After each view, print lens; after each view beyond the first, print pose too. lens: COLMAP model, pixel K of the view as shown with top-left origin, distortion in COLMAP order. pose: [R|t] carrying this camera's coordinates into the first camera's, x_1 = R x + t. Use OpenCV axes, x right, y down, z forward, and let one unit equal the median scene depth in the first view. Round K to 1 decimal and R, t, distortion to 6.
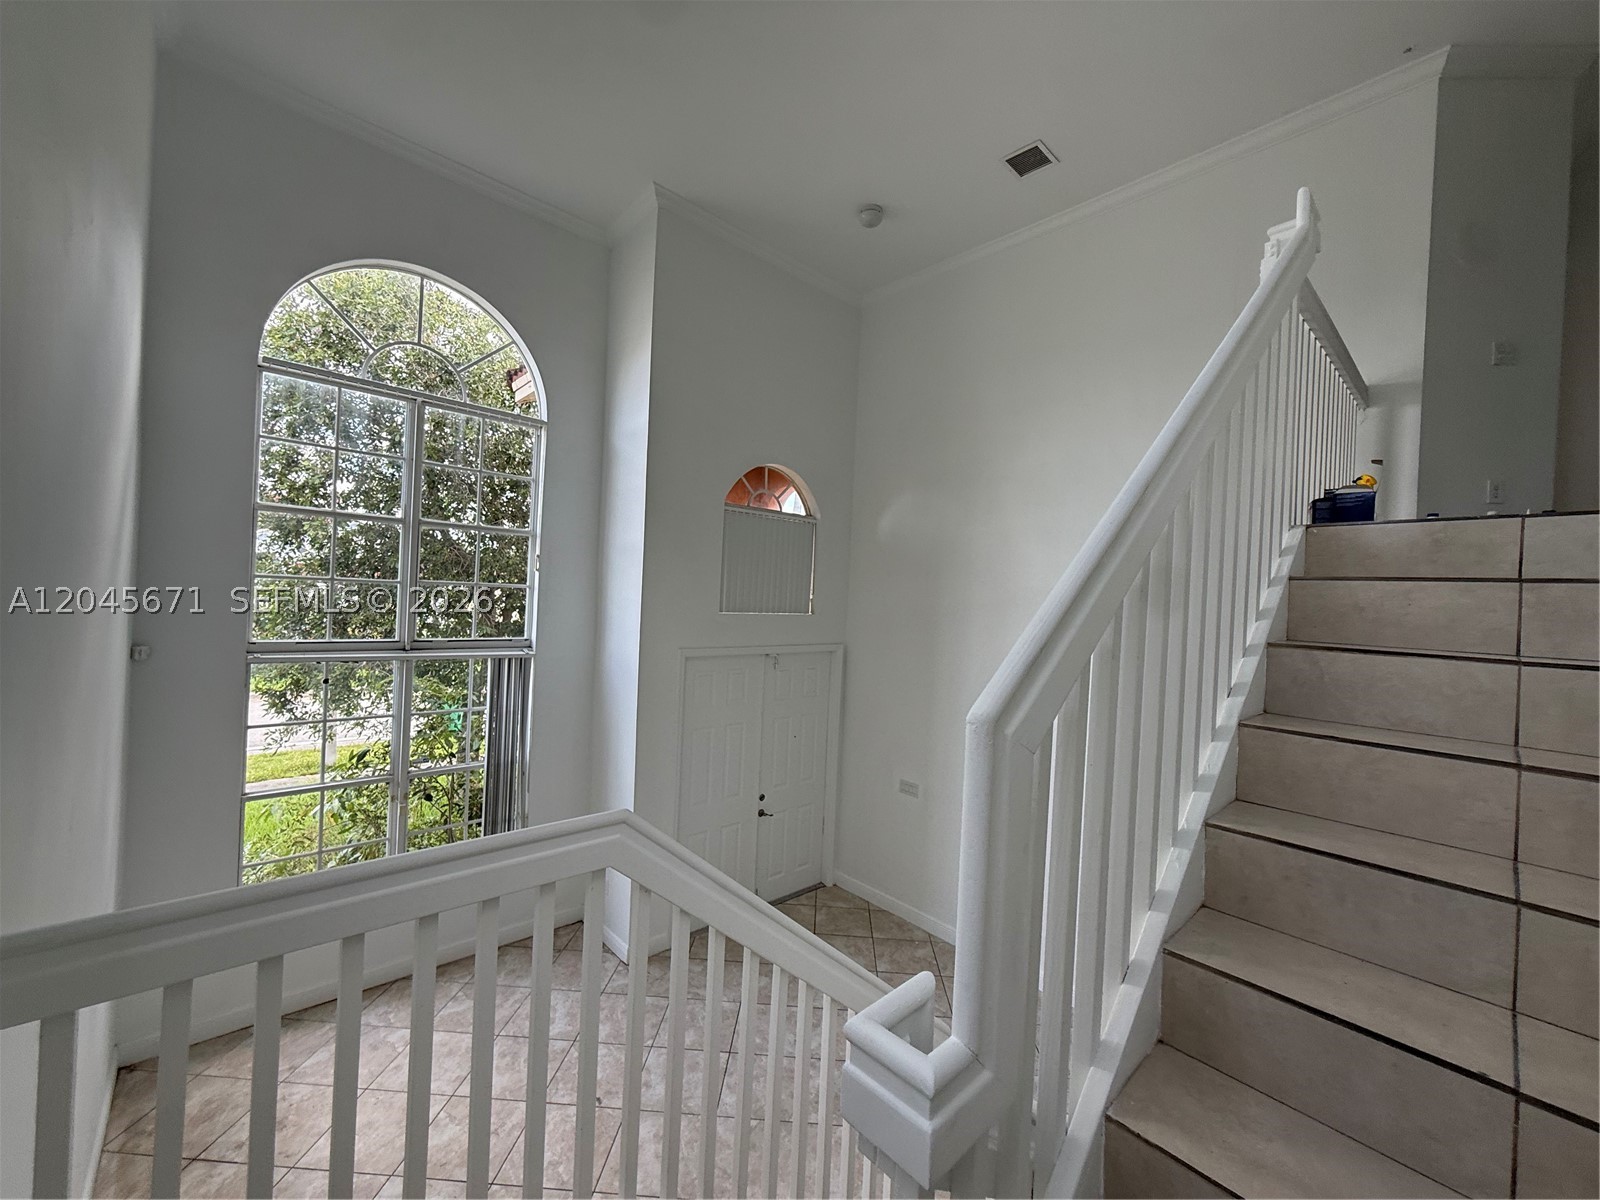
lens RADIAL K [[638.0, 0, 803.5], [0, 638.0, 598.5], [0, 0, 1]] dist [0.001207, -0.000050]
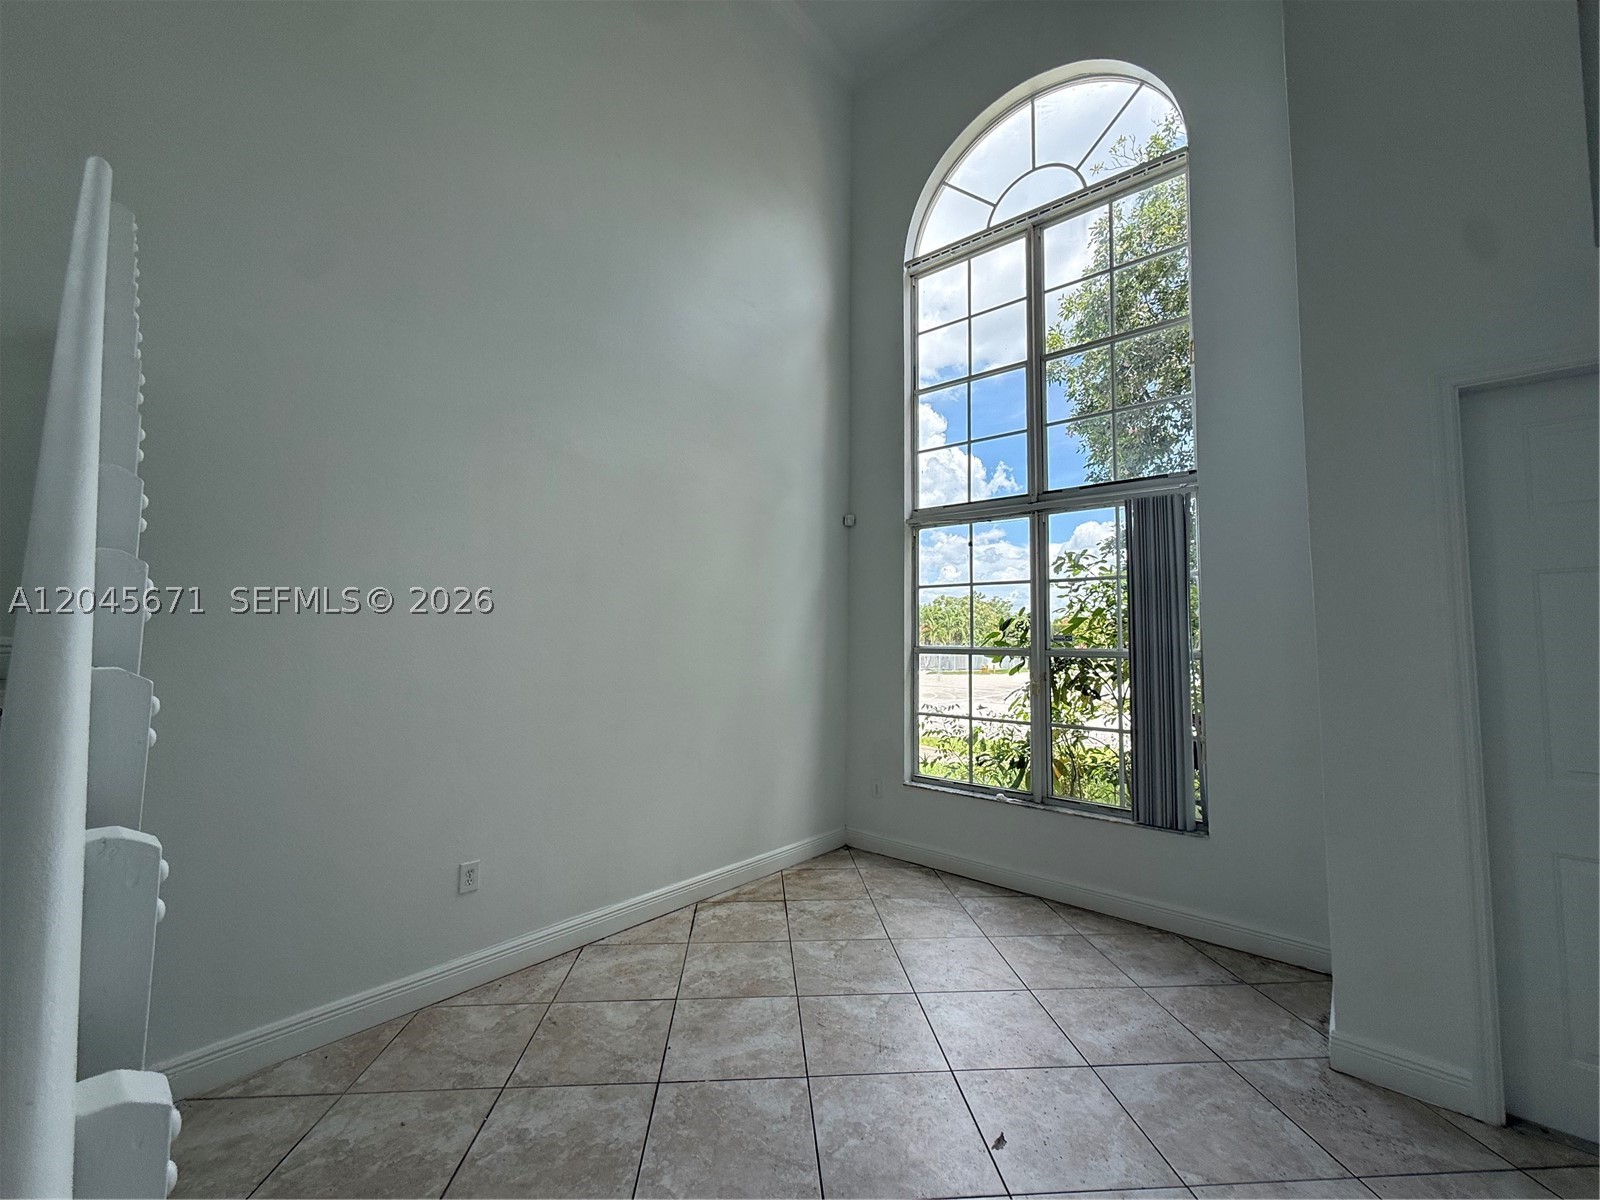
lens RADIAL K [[640.7, 0, 806.2], [0, 640.7, 595.1], [0, 0, 1]] dist [0.002518, 0.000148]
pose [[0.138064, -0.119558, -0.983181, 0.134960], [-0.007930, 0.992522, -0.121808, 0.247024], [0.990392, 0.024614, 0.136084, 0.464658]]
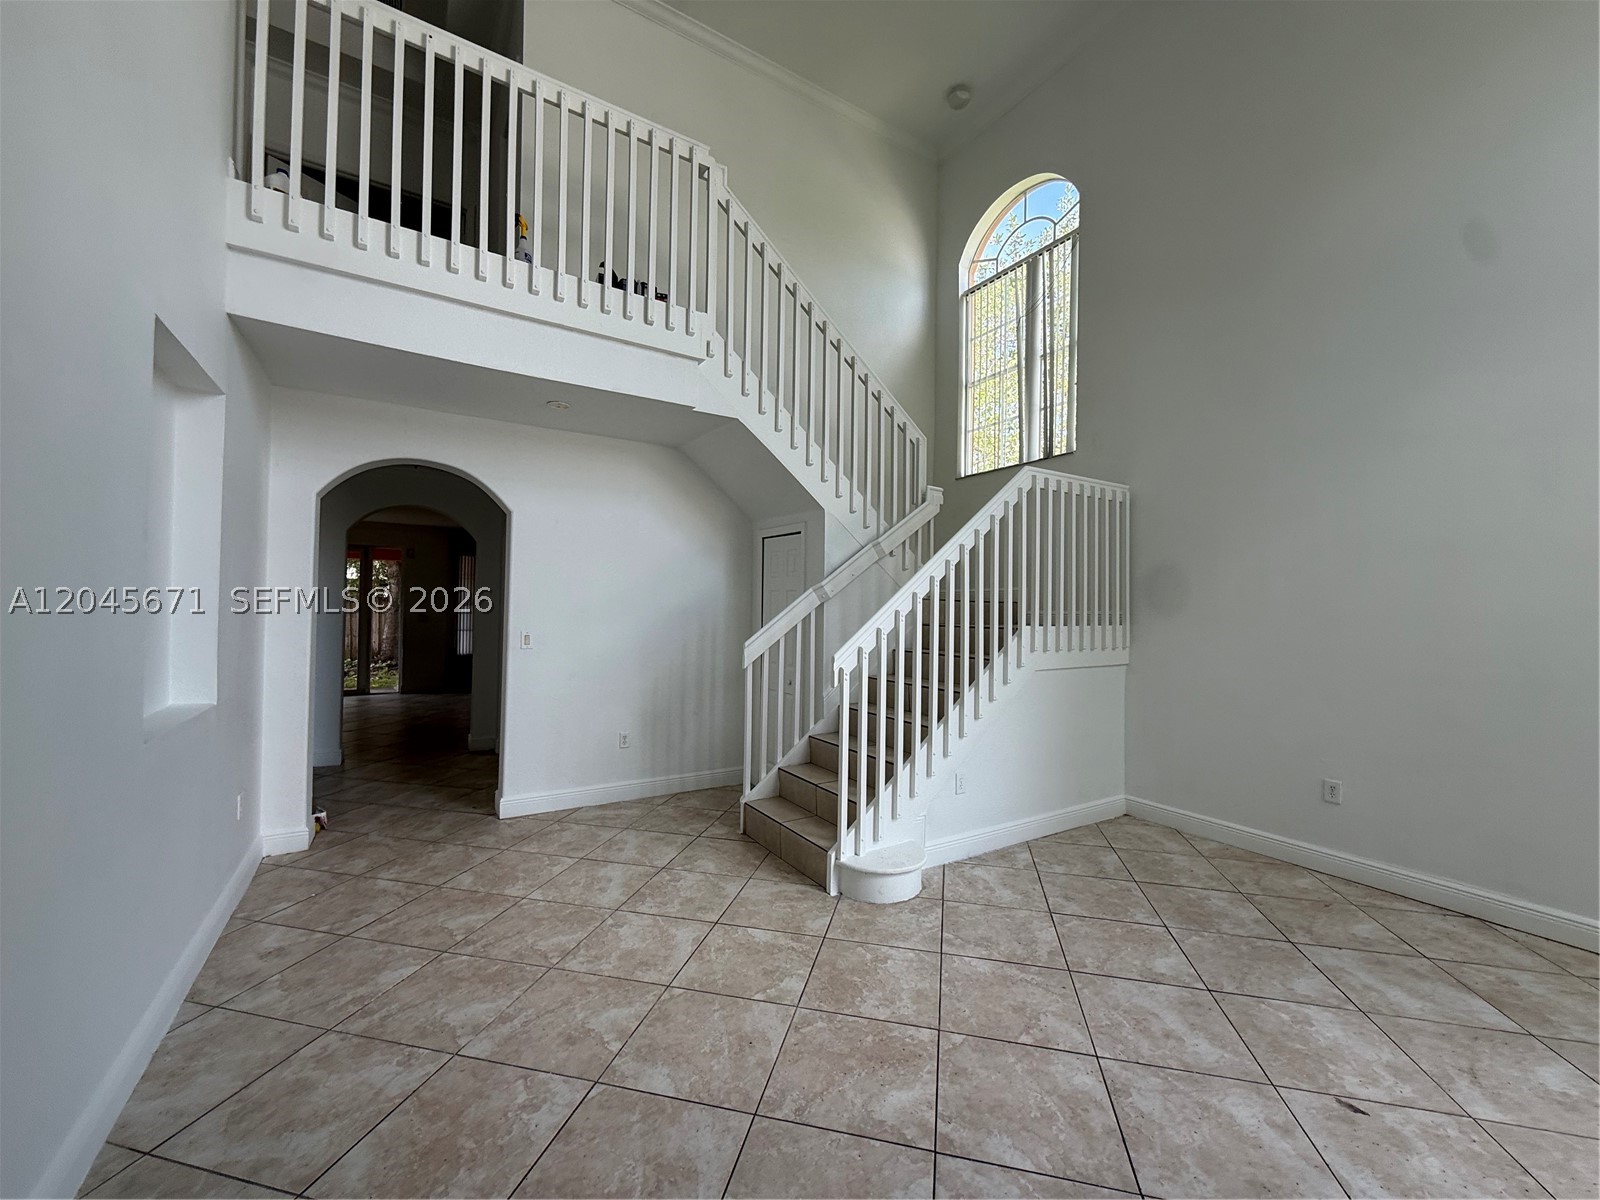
lens RADIAL K [[638.0, 0, 803.5], [0, 638.0, 598.5], [0, 0, 1]] dist [0.001207, -0.000050]
pose [[-0.982682, -0.057088, 0.176288, 0.020618], [-0.059592, 0.998183, -0.008941, 0.246358], [-0.175457, -0.019291, -0.984298, 0.984372]]
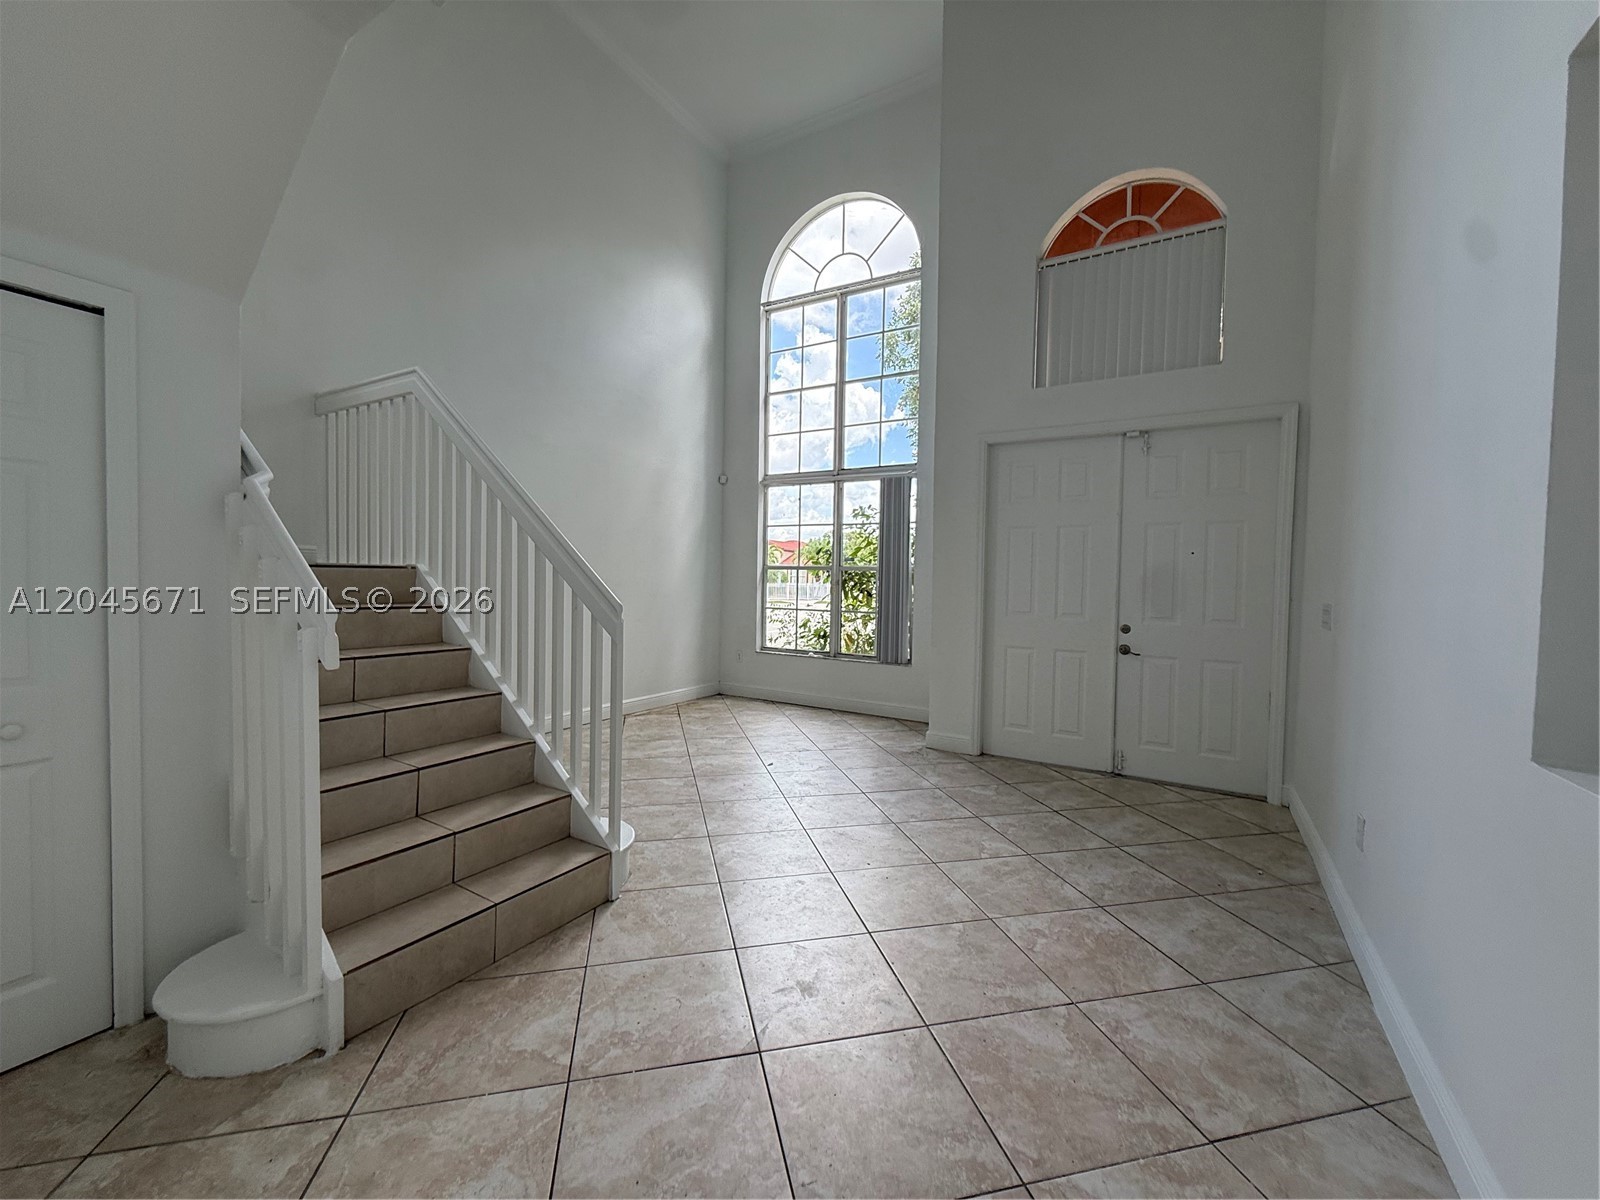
lens RADIAL K [[638.0, 0, 803.5], [0, 638.0, 598.5], [0, 0, 1]] dist [0.001207, -0.000050]
pose [[0.291985, -0.010405, -0.956366, 0.546683], [-0.007005, 0.999891, -0.013018, 0.291382], [0.956397, 0.010500, 0.291880, 0.424075]]
